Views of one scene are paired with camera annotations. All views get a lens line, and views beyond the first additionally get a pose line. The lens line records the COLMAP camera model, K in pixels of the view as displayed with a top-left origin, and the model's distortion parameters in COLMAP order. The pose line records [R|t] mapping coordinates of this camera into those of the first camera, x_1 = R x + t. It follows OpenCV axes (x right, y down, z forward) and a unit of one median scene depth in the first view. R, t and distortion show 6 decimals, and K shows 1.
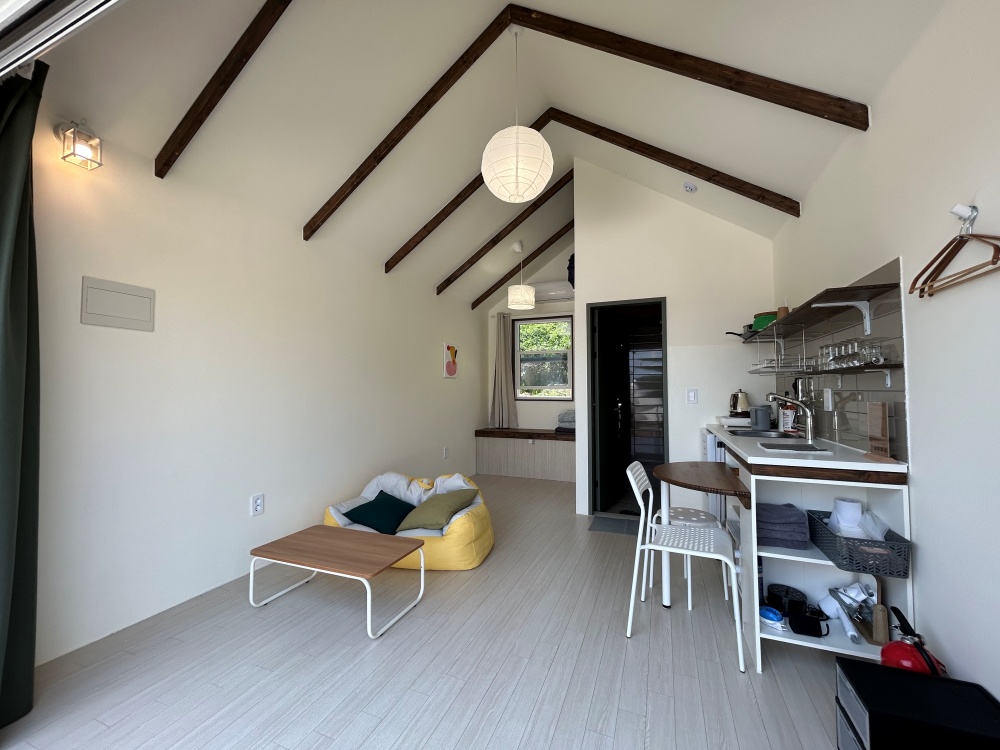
lens RADIAL K [[402.0, 0, 498.6], [0, 402.0, 377.5], [0, 0, 1]] dist [0.007795, -0.002514]
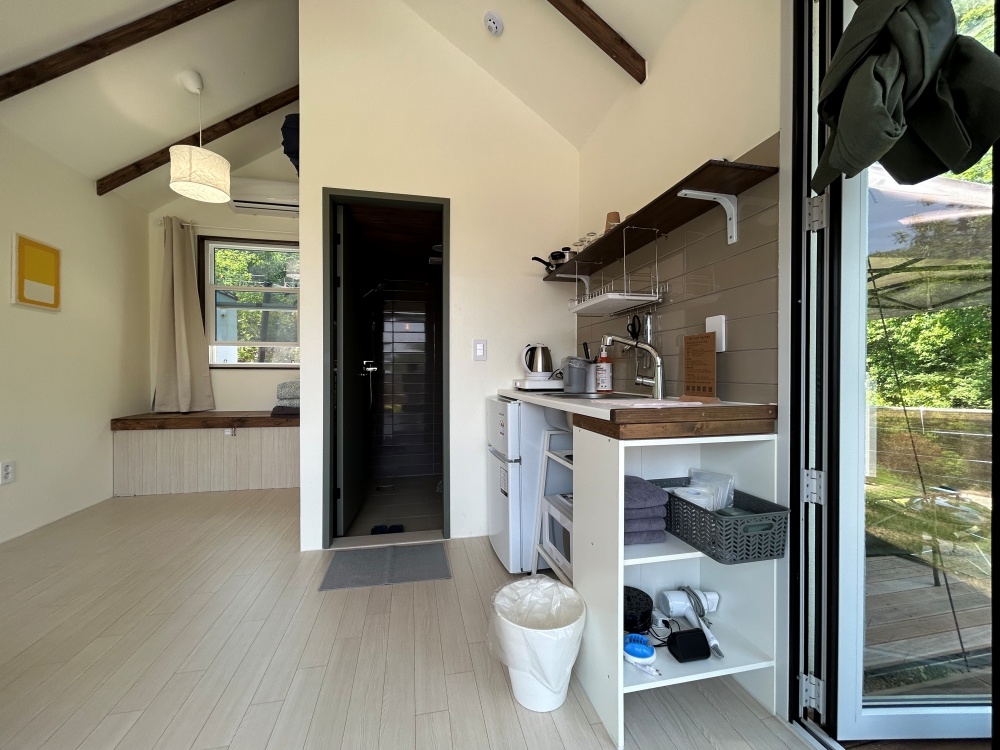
lens RADIAL K [[402.0, 0, 496.4], [0, 402.0, 380.2], [0, 0, 1]] dist [0.007795, -0.002514]
pose [[0.827563, -0.006191, 0.561338, 0.131148], [-0.023053, 0.998721, 0.045001, 0.076668], [-0.560899, -0.050182, 0.826362, 0.476140]]
